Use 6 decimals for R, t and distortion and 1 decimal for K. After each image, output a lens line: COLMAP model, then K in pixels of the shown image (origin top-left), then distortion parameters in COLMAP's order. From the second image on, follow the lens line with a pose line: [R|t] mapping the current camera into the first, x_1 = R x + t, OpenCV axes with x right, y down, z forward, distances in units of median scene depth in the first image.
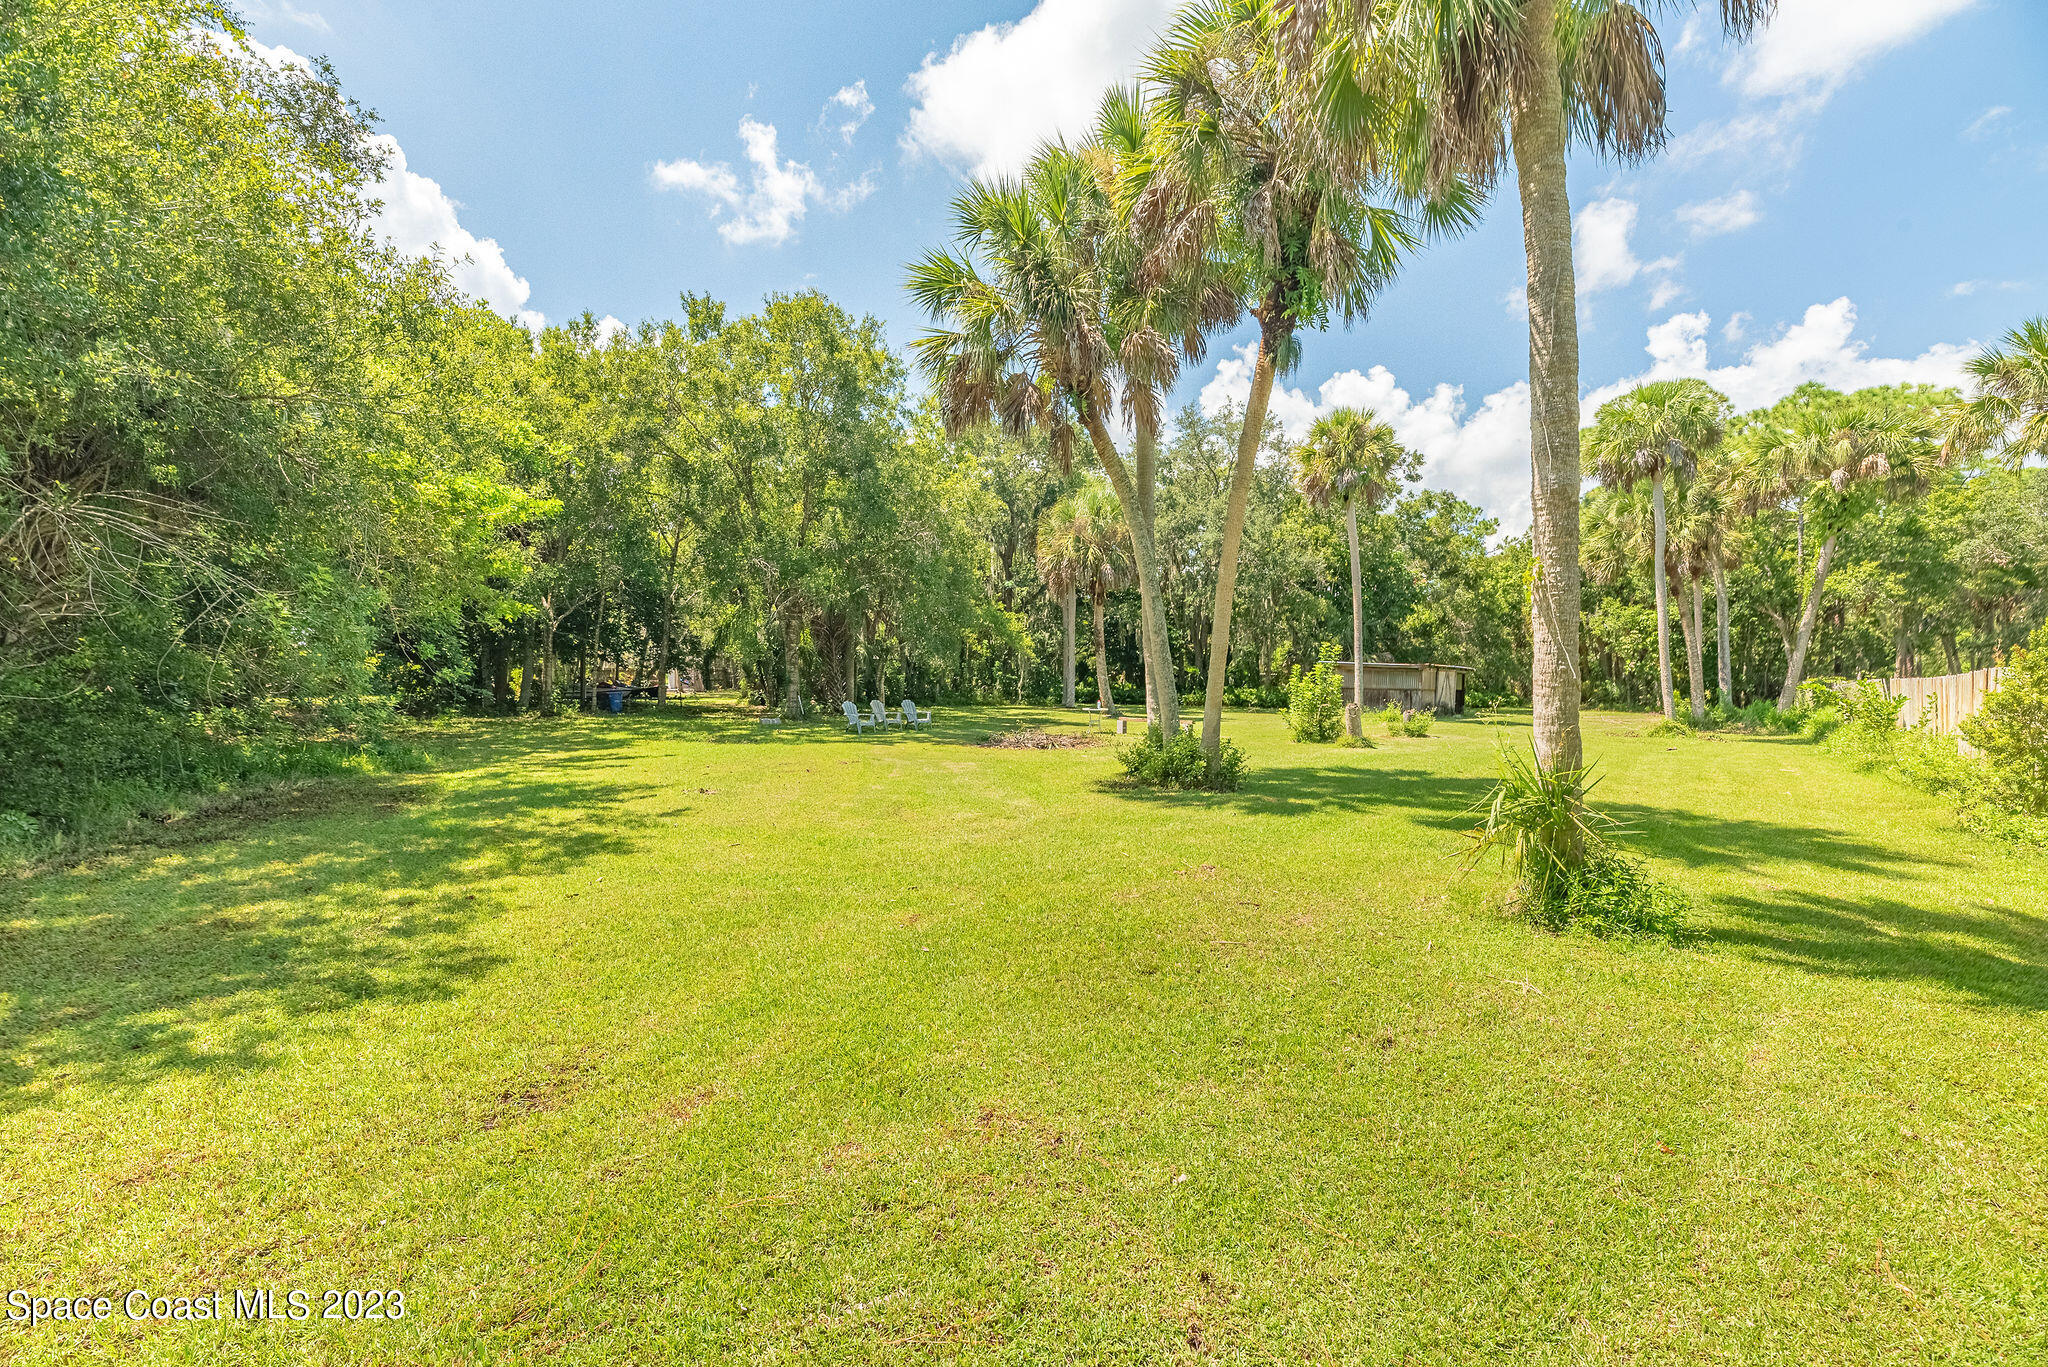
lens RADIAL K [[842.4, 0, 1020.4], [0, 842.4, 684.8], [0, 0, 1]] dist [0.000845, 0.000047]
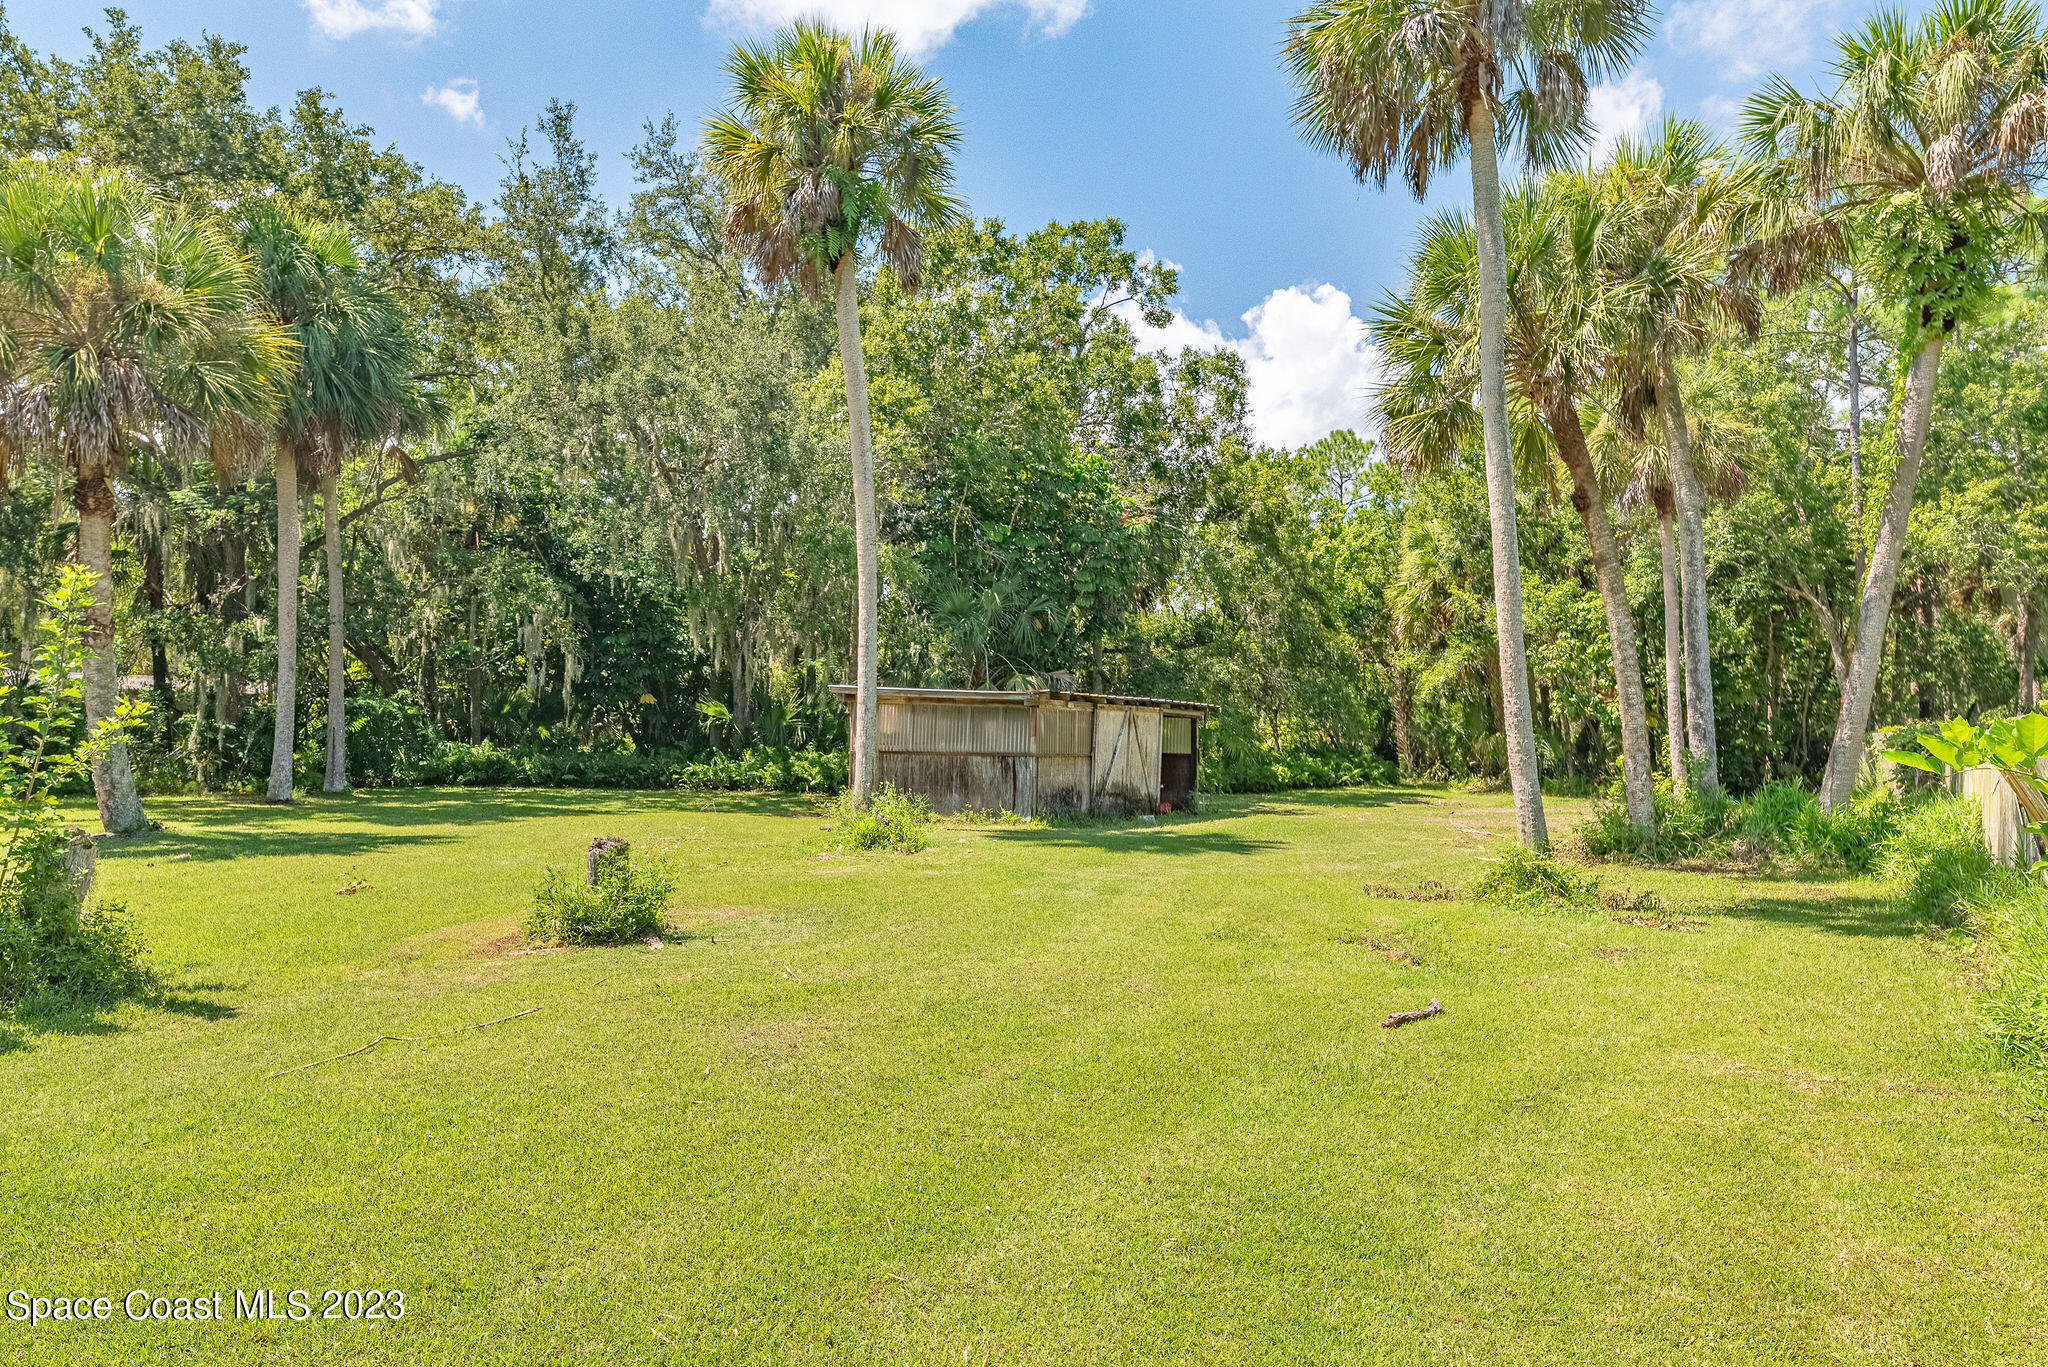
lens RADIAL K [[1285.4, 0, 1025.3], [0, 1285.4, 683.2], [0, 0, 1]] dist [-0.002370, -0.000061]
pose [[0.985290, 0.006018, 0.170787, 0.343868], [0.001950, 0.998919, -0.046449, -0.000389], [-0.170882, 0.046099, 0.984212, 0.376834]]
